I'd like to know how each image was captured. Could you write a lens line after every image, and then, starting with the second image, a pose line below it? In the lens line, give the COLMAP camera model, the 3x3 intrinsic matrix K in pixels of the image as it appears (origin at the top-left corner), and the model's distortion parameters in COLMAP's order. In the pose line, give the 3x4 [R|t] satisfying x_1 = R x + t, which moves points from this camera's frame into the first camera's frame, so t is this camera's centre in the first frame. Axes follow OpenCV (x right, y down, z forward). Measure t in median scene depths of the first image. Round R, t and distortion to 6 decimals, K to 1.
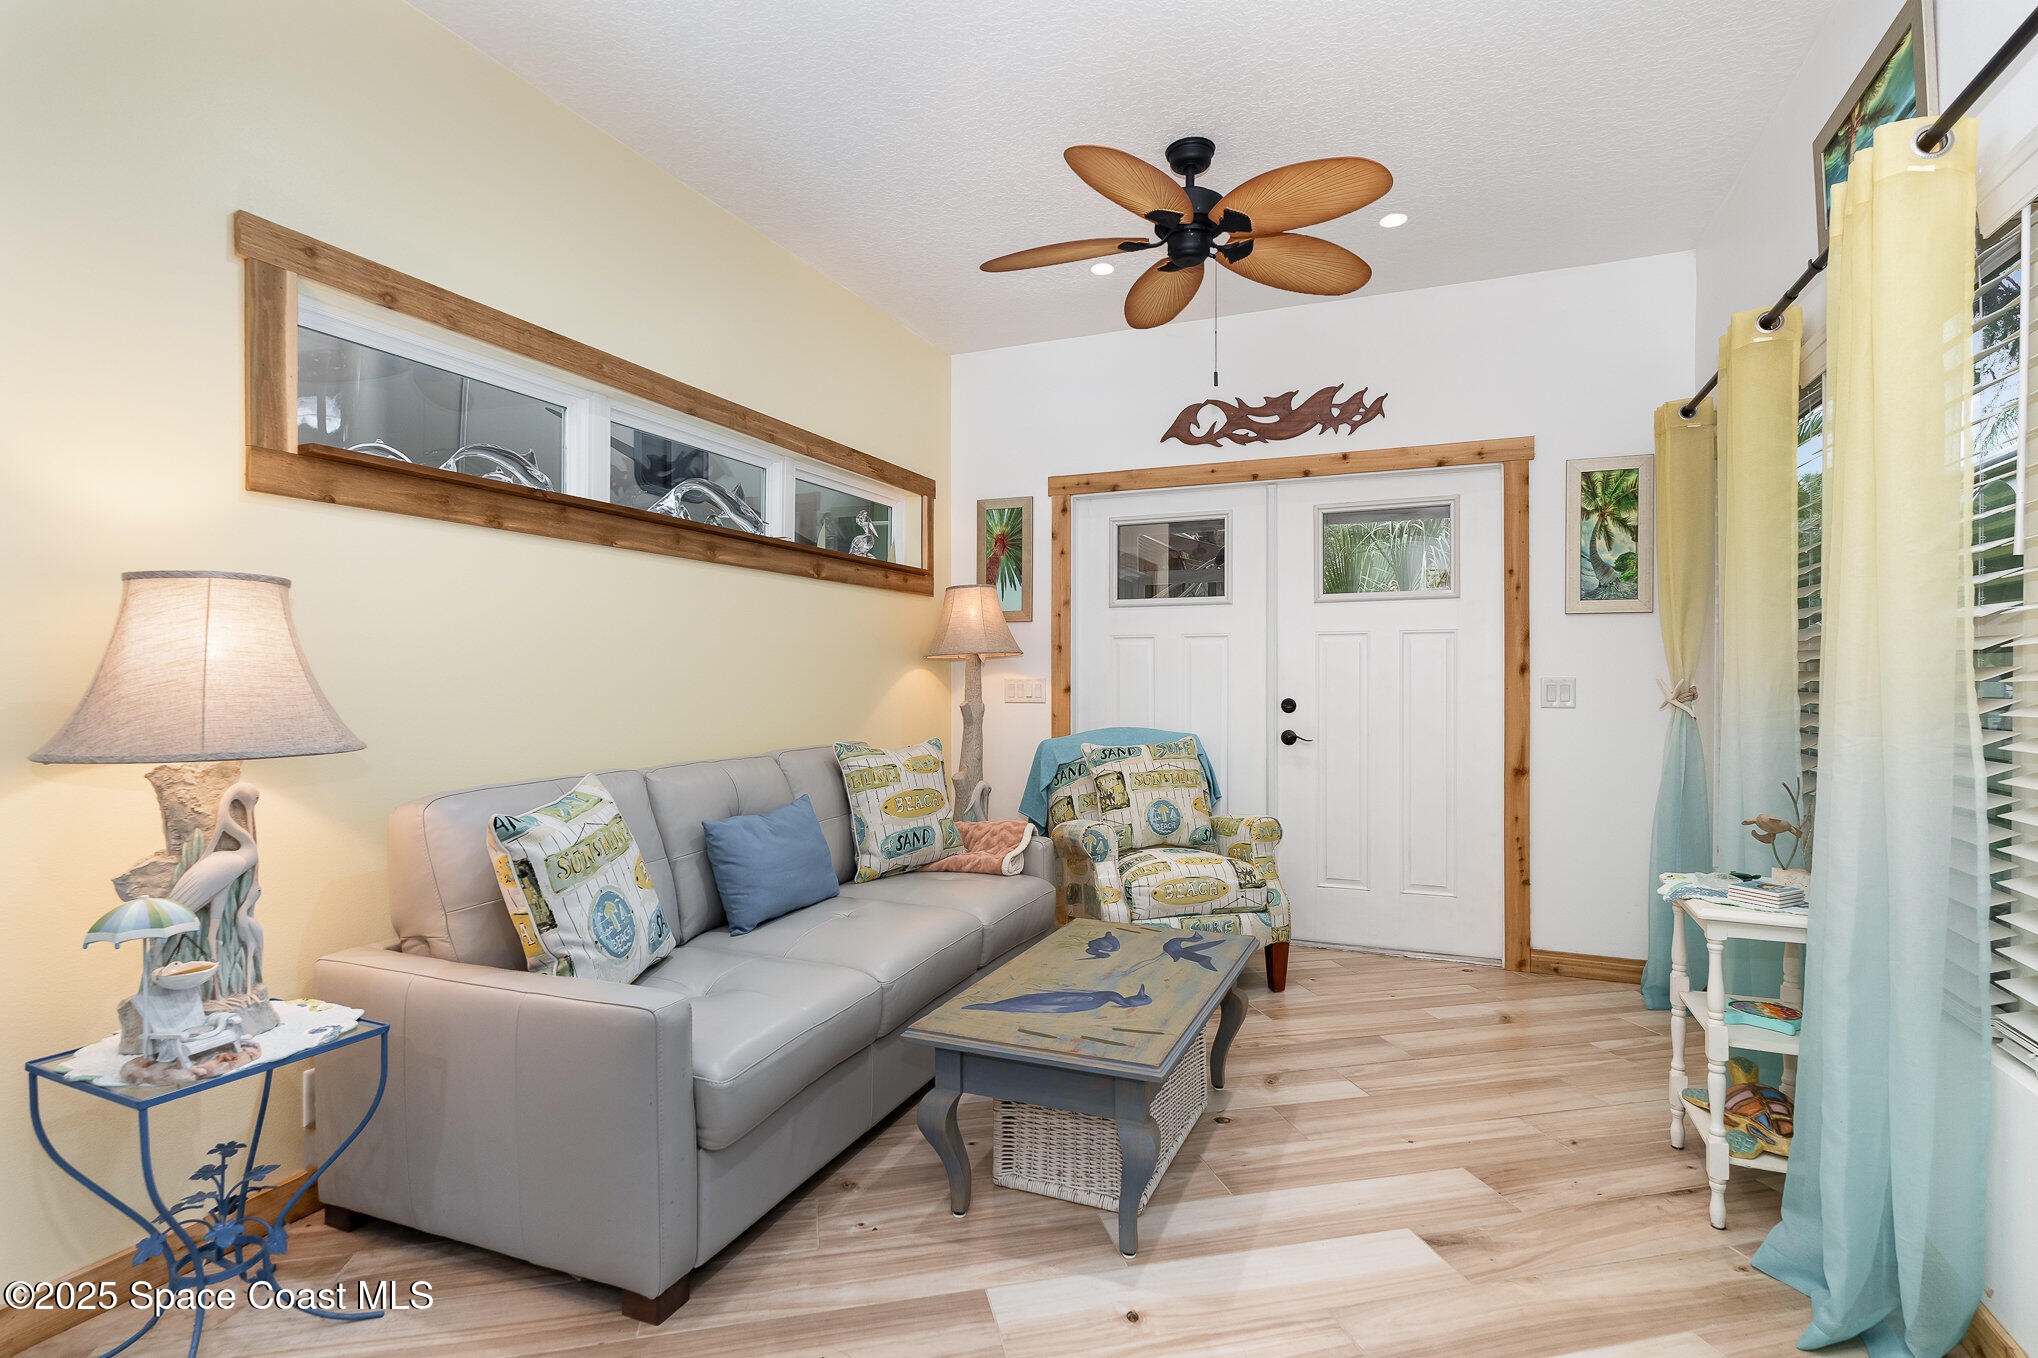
lens RADIAL K [[997.2, 0, 1034.2], [0, 997.2, 680.1], [0, 0, 1]] dist [0.000098, 0.000839]
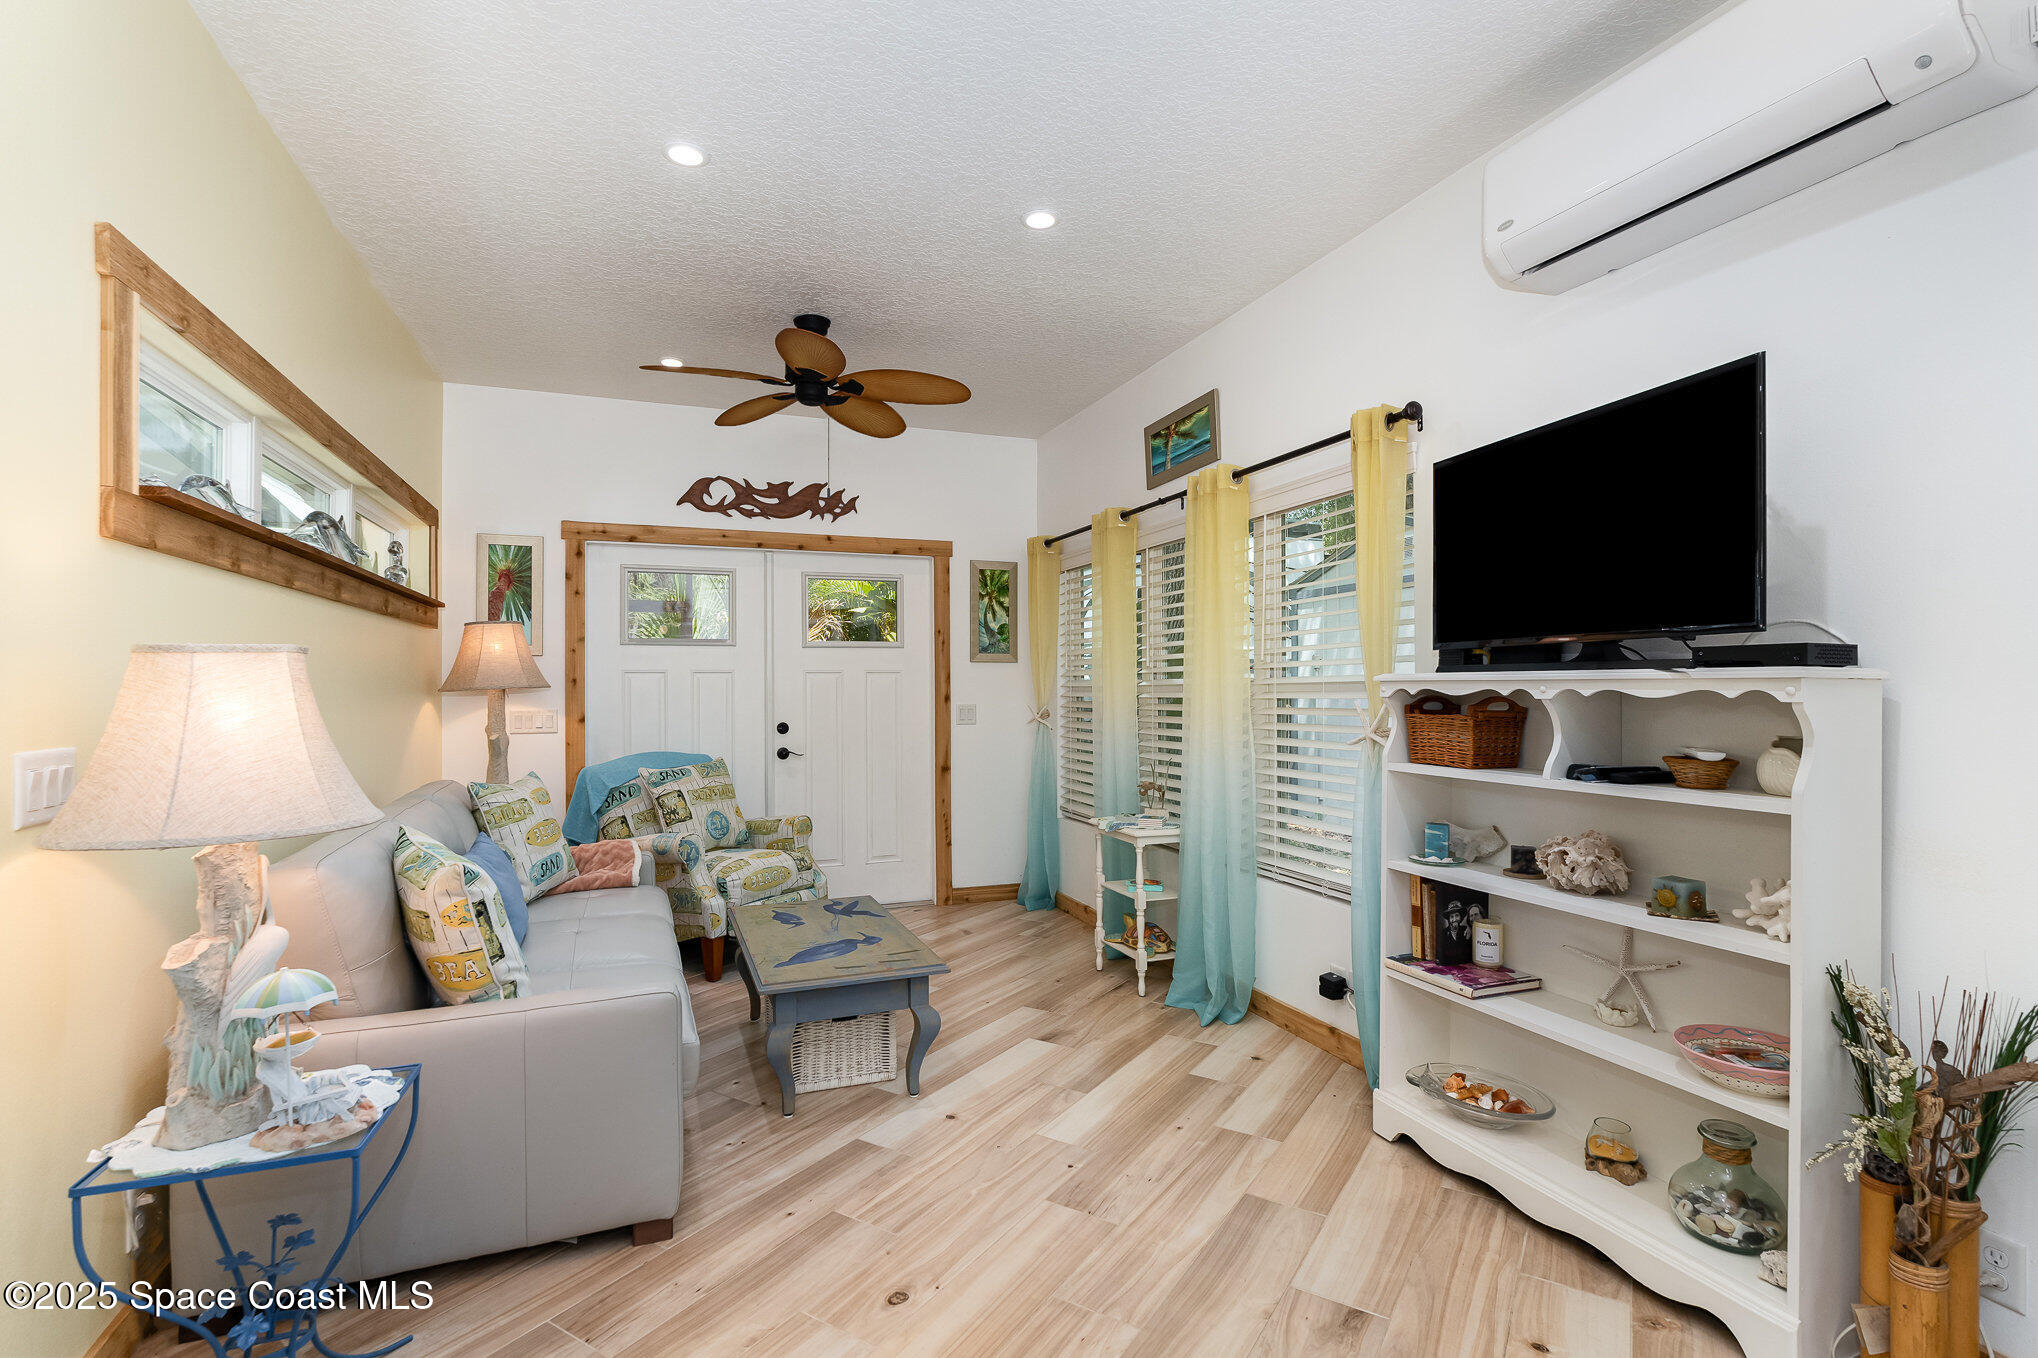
lens RADIAL K [[954.9, 0, 1029.5], [0, 954.9, 679.5], [0, 0, 1]] dist [-0.002806, -0.000641]
pose [[0.714430, 0.001814, 0.699705, -0.421276], [0.006189, 0.999941, -0.008912, -0.026693], [-0.699680, 0.010697, 0.714377, -0.094982]]
